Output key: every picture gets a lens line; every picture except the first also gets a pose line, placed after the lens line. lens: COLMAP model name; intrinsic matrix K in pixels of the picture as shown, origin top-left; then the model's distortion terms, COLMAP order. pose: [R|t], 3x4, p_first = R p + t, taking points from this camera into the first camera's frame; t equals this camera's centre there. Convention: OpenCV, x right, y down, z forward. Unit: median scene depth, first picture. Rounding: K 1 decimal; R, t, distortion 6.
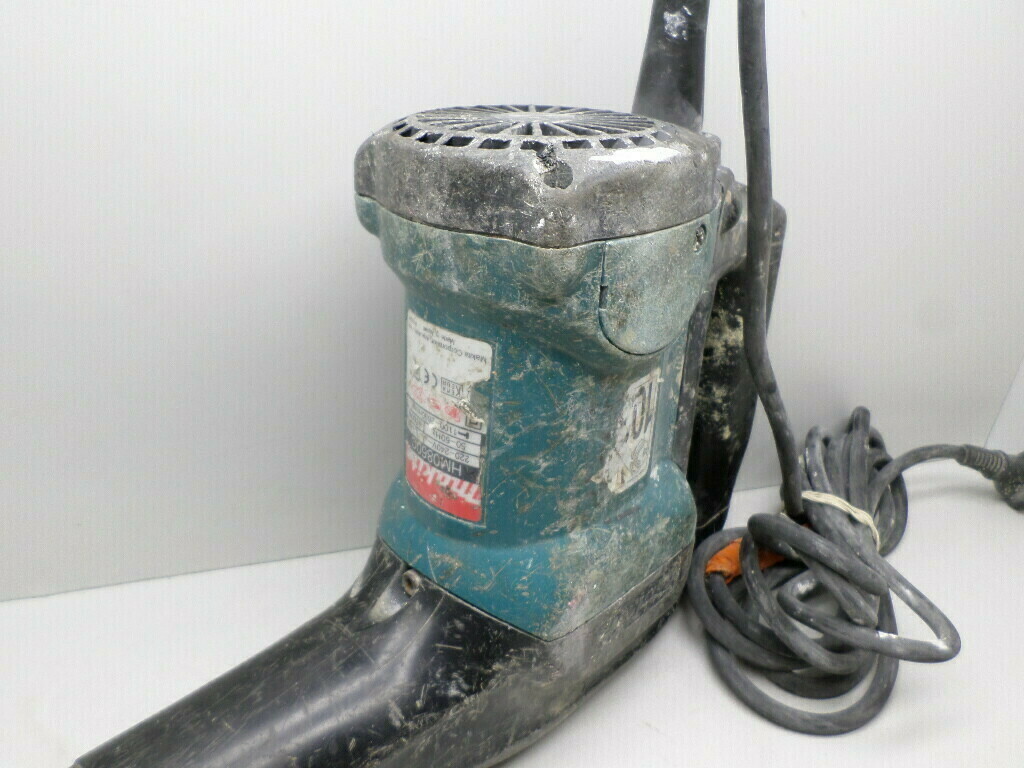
lens RADIAL K [[784.2, 0, 512.0], [0, 784.2, 384.0], [0, 0, 1]] dist [-0.002065, -0.004001]
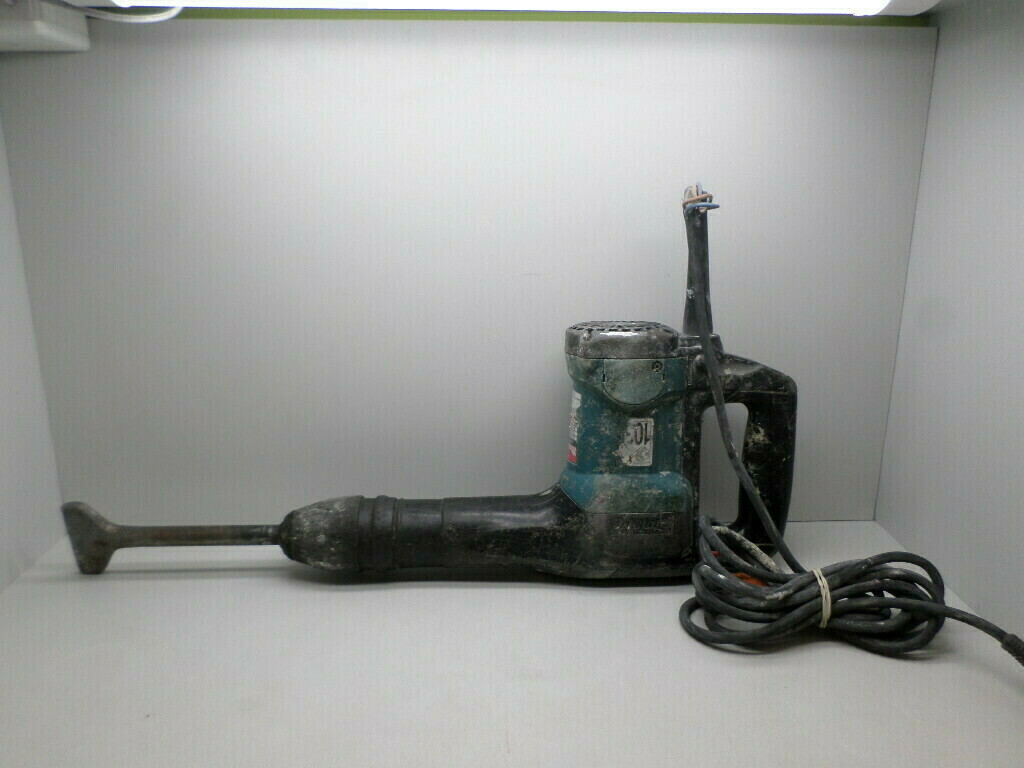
lens RADIAL K [[784.2, 0, 512.0], [0, 784.2, 384.0], [0, 0, 1]] dist [-0.002065, -0.004001]
pose [[0.725799, 0.069582, -0.684378, 1.701505], [-0.270937, 0.943372, -0.191422, 0.516652], [0.632304, 0.324357, 0.703551, -1.184656]]
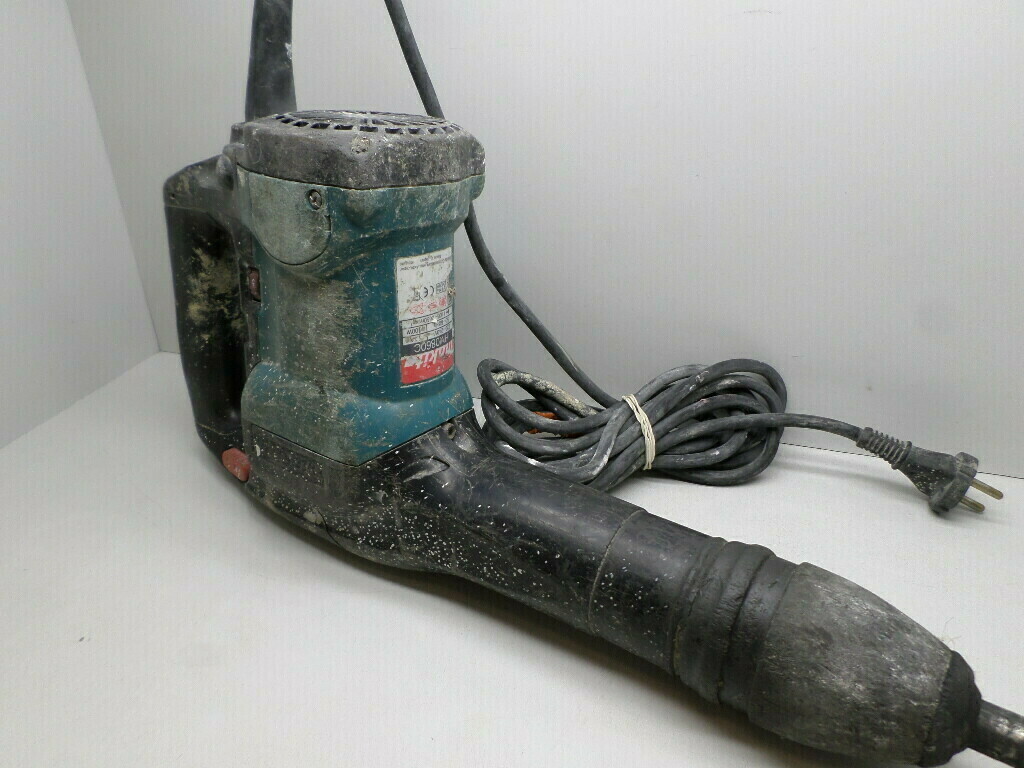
lens RADIAL K [[784.2, 0, 512.0], [0, 784.2, 384.0], [0, 0, 1]] dist [-0.002065, -0.004001]
pose [[-0.182179, -0.418670, 0.889678, -1.586597], [0.360013, 0.813587, 0.456582, -0.504209], [-0.914987, 0.403475, 0.002508, 0.935755]]
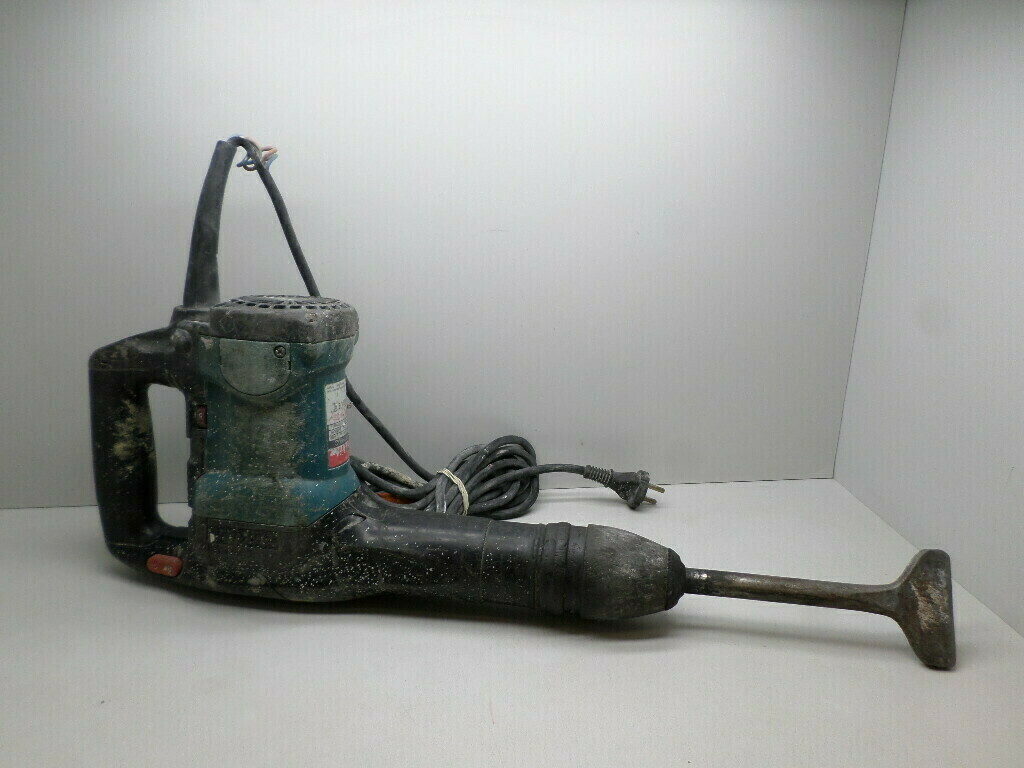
lens RADIAL K [[784.2, 0, 512.0], [0, 784.2, 384.0], [0, 0, 1]] dist [-0.002065, -0.004001]
pose [[-0.598645, -0.207432, 0.773690, -2.261276], [0.275518, 0.853630, 0.442048, -0.977245], [-0.752140, 0.477795, -0.453870, 1.678432]]
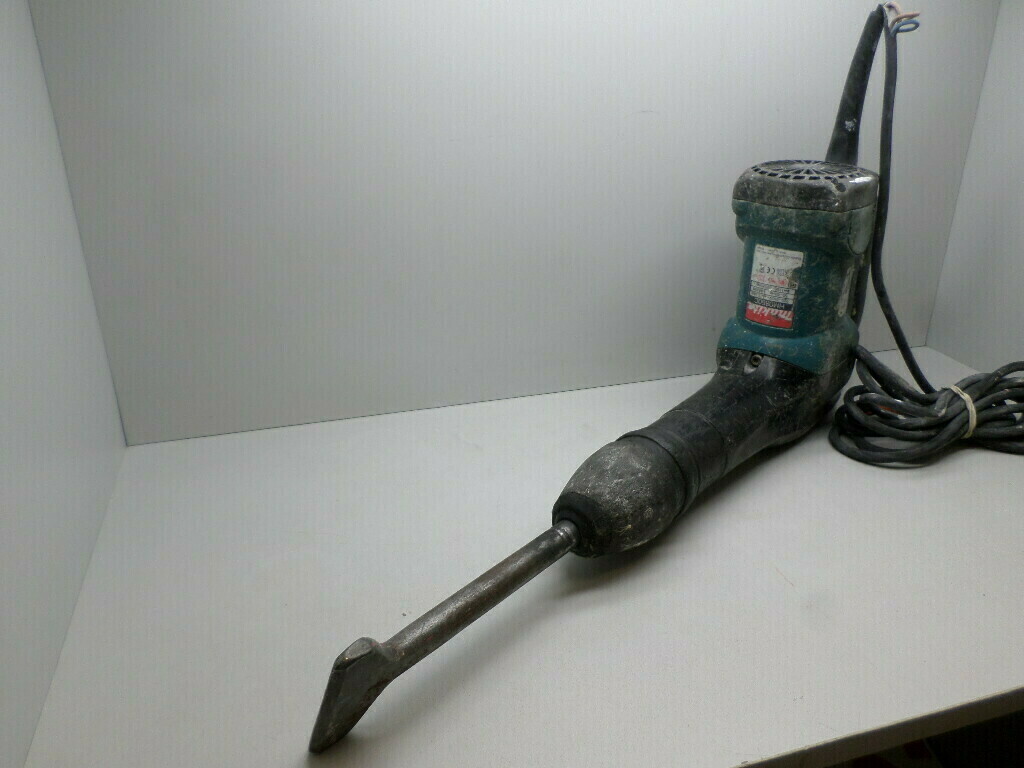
lens RADIAL K [[784.2, 0, 512.0], [0, 784.2, 384.0], [0, 0, 1]] dist [-0.002065, -0.004001]
pose [[0.997413, -0.054634, 0.046716, -1.090246], [0.055903, 0.998090, -0.026296, 0.384164], [-0.045190, 0.028840, 0.998562, -1.495630]]
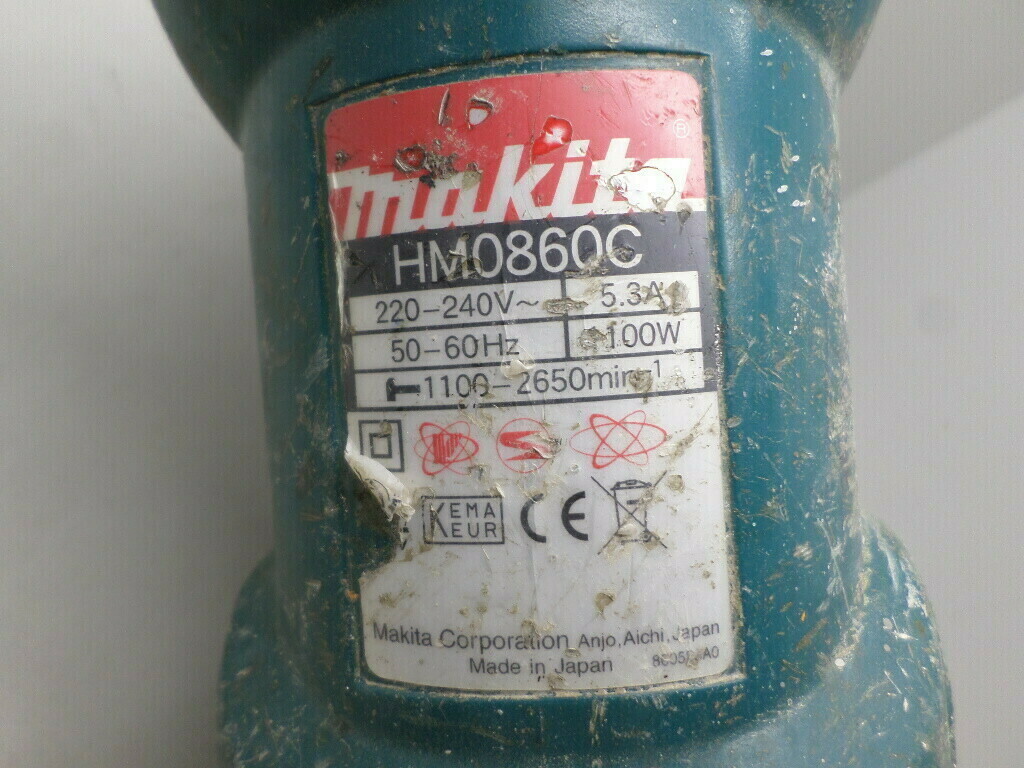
lens RADIAL K [[784.2, 0, 512.0], [0, 784.2, 384.0], [0, 0, 1]] dist [-0.002065, -0.004001]
pose [[-0.603458, 0.070132, 0.794305, -0.356826], [-0.410226, -0.881498, -0.233830, 0.125948], [0.683779, -0.466951, 0.560717, 0.847262]]
